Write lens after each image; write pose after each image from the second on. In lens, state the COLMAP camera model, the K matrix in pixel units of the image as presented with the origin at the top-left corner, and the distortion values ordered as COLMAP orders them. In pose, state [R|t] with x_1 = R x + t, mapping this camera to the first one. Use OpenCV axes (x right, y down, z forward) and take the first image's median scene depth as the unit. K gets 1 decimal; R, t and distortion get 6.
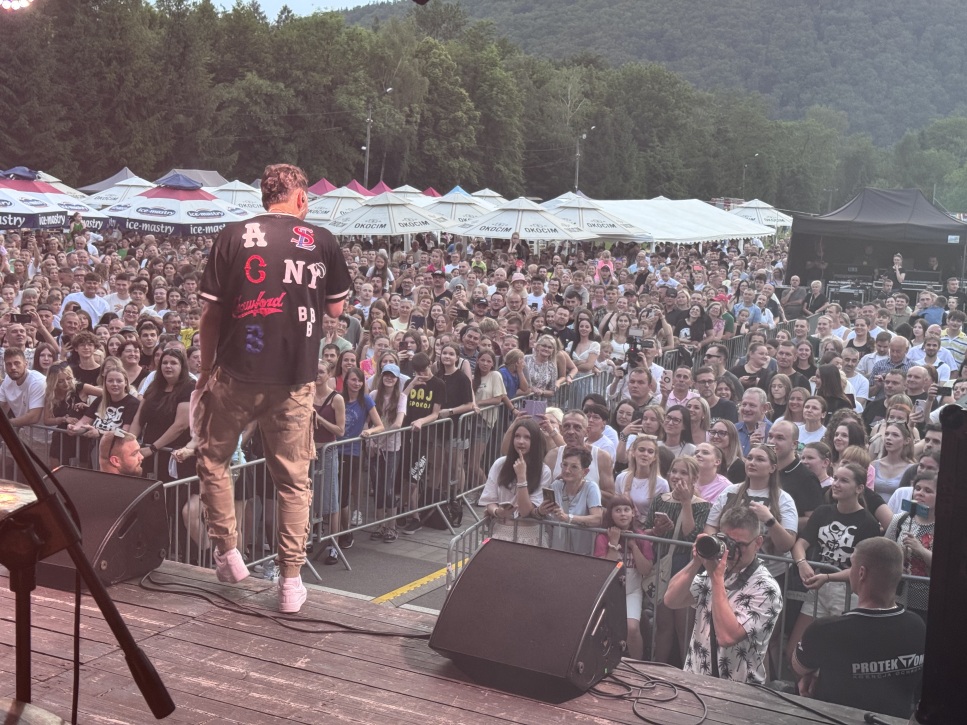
lens RADIAL K [[1334.1, 0, 472.9], [0, 1334.1, 379.1], [0, 0, 1]] dist [0.067370, 0.000000]
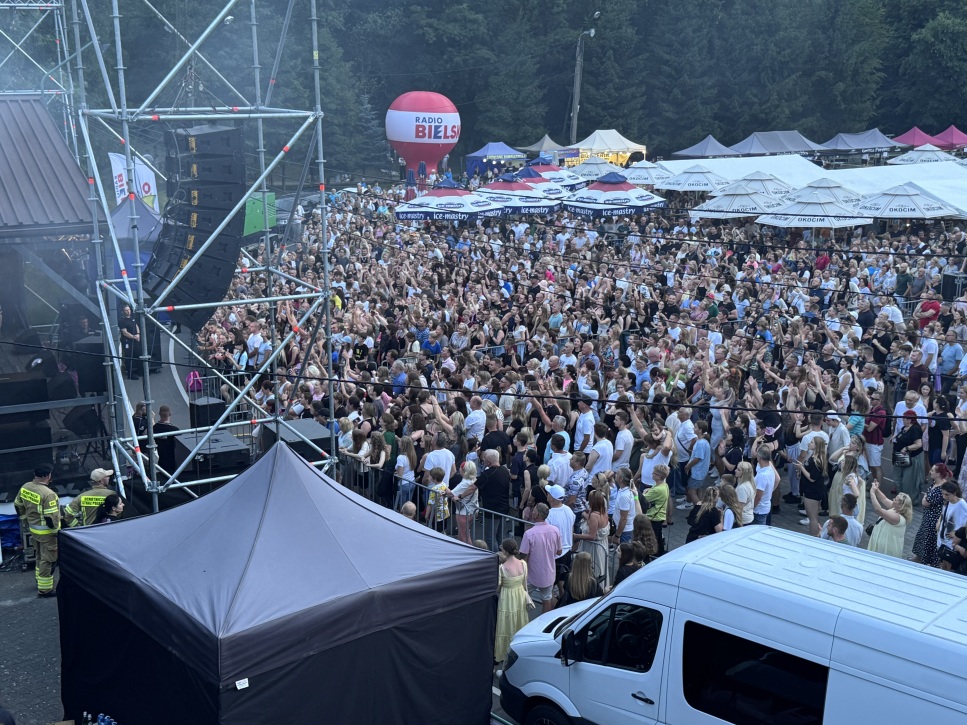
lens RADIAL K [[1249.7, 0, 485.0], [0, 1249.7, 369.7], [0, 0, 1]] dist [0.071904, 0.000000]
pose [[0.803633, 0.093569, -0.587724, 0.254301], [-0.044614, 0.994256, 0.097288, -0.032199], [0.593451, -0.051963, 0.803191, -0.107844]]
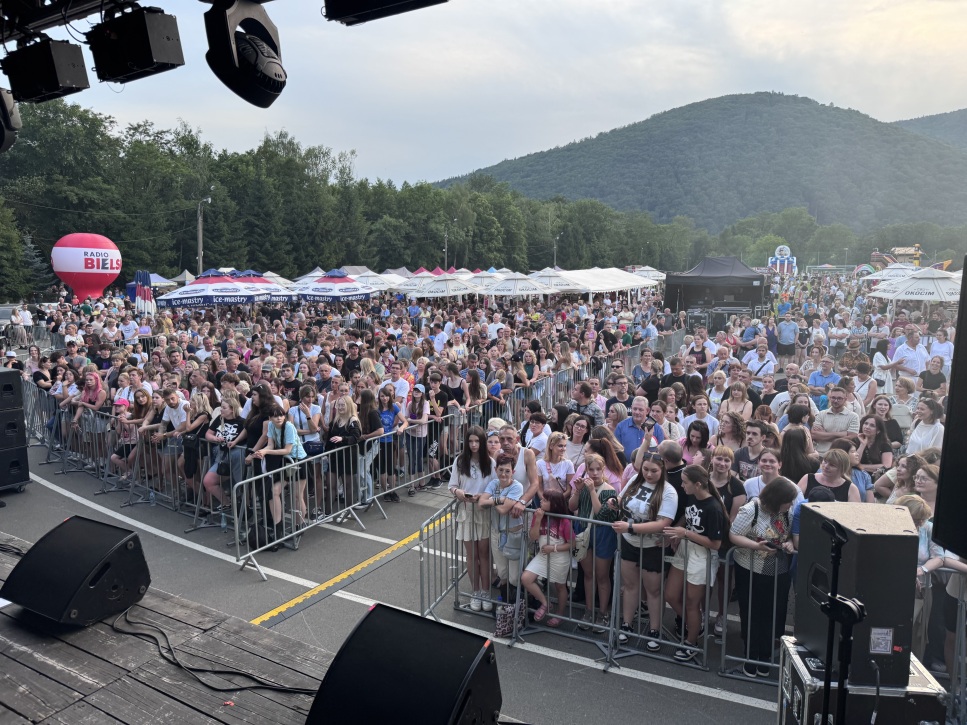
lens RADIAL K [[668.2, 0, 477.8], [0, 668.2, 360.3], [0, 0, 1]] dist [0.069459, -0.099261]
pose [[0.997806, -0.045929, -0.047693, 0.010051], [0.045710, 0.998939, -0.005659, -0.005524], [0.047902, 0.003467, 0.998846, 0.034997]]
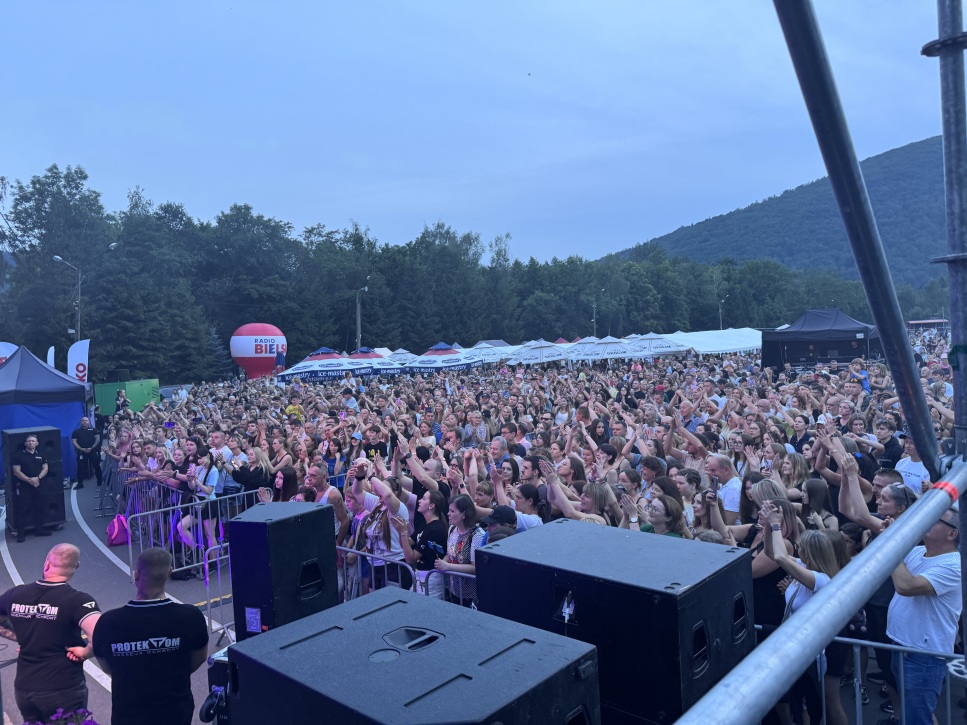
lens RADIAL K [[668.2, 0, 491.4], [0, 668.2, 362.3], [0, 0, 1]] dist [0.069459, -0.099261]
pose [[0.954494, -0.091116, -0.283971, 0.068886], [0.057710, 0.990618, -0.123878, 0.002680], [0.292594, 0.101853, 0.950797, 0.033773]]
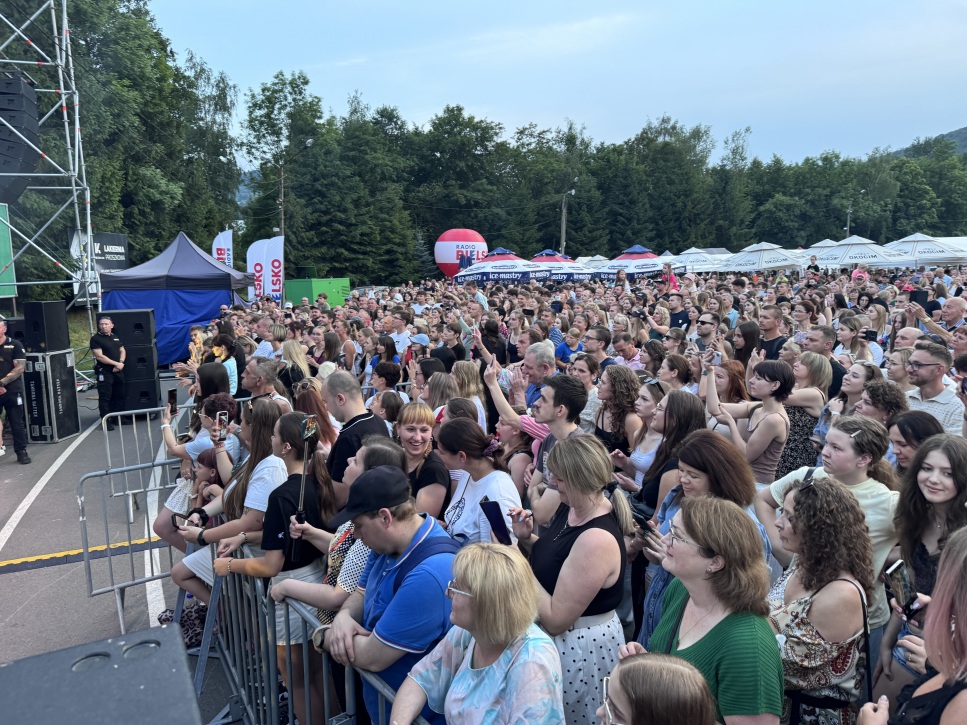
lens RADIAL K [[668.2, 0, 489.8], [0, 668.2, 375.3], [0, 0, 1]] dist [0.069459, -0.099261]
pose [[0.812596, 0.015194, -0.582629, 0.069715], [-0.010234, 0.999878, 0.011803, 0.004156], [0.582737, -0.003628, 0.812653, 0.088387]]
